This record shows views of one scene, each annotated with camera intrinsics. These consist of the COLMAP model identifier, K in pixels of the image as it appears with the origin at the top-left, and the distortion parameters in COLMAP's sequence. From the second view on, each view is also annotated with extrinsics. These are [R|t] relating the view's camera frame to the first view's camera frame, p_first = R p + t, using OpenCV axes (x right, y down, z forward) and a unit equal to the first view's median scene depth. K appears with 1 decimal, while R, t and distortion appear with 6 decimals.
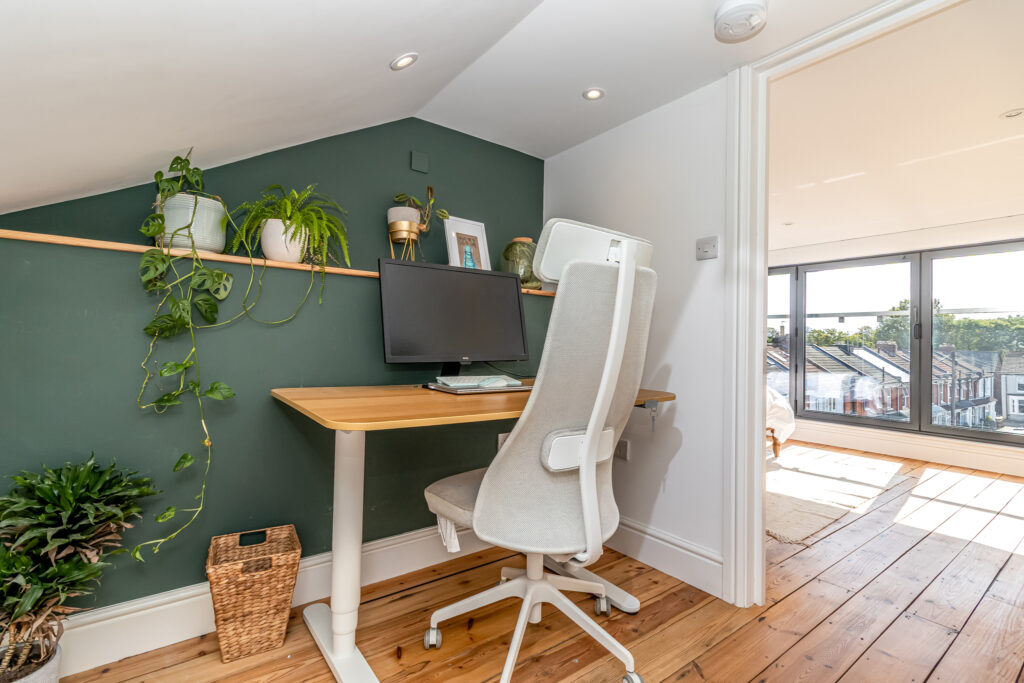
lens RADIAL K [[467.5, 0, 513.5], [0, 467.5, 333.2], [0, 0, 1]] dist [0.001801, 0.000243]
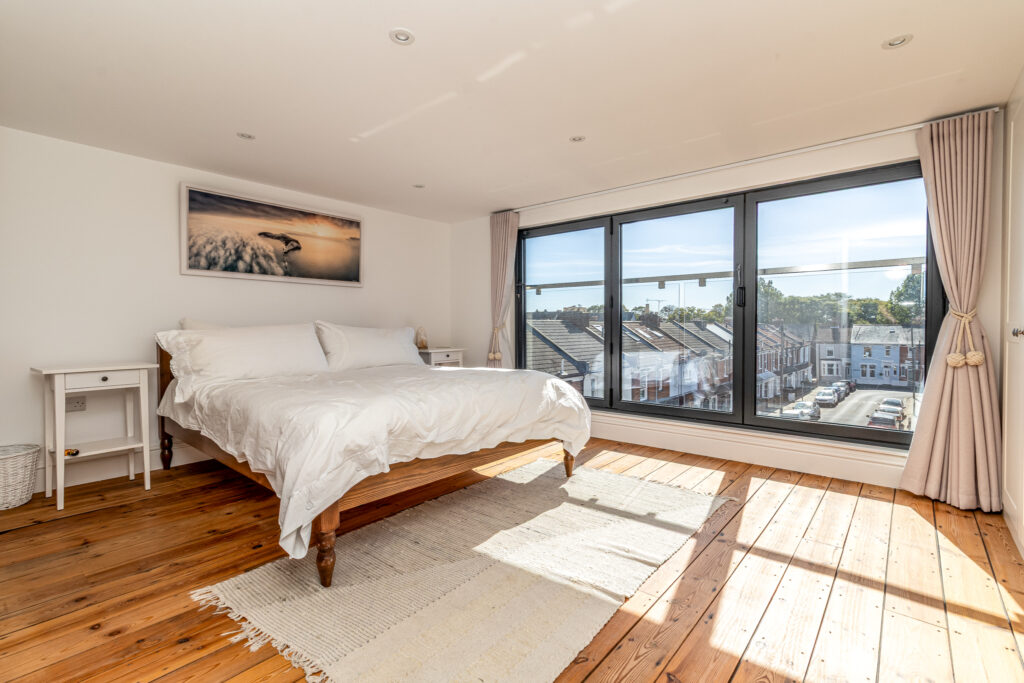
lens RADIAL K [[467.5, 0, 513.5], [0, 467.5, 333.2], [0, 0, 1]] dist [0.001801, 0.000243]
pose [[0.972949, -0.026371, 0.229510, 0.056957], [0.017534, 0.999027, 0.040458, 0.003268], [-0.230354, -0.035340, 0.972465, 0.059528]]
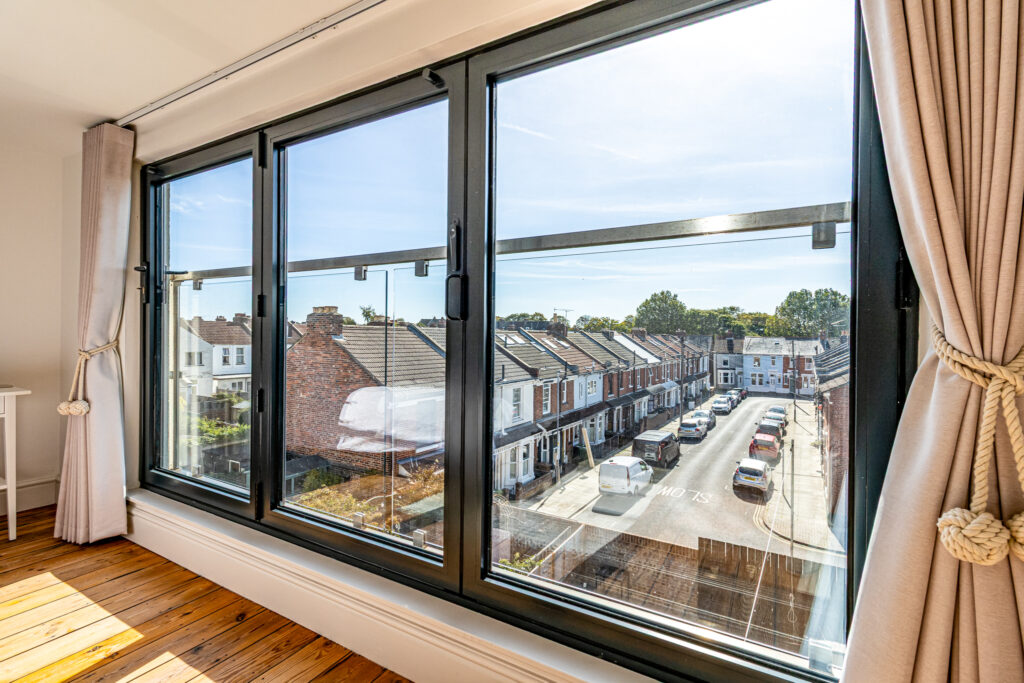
lens RADIAL K [[467.5, 0, 513.5], [0, 467.5, 333.2], [0, 0, 1]] dist [0.001801, 0.000243]
pose [[0.921452, -0.009245, 0.388382, 0.138511], [-0.000748, 0.999673, 0.025570, 0.002233], [-0.388492, -0.023852, 0.921144, 0.122186]]
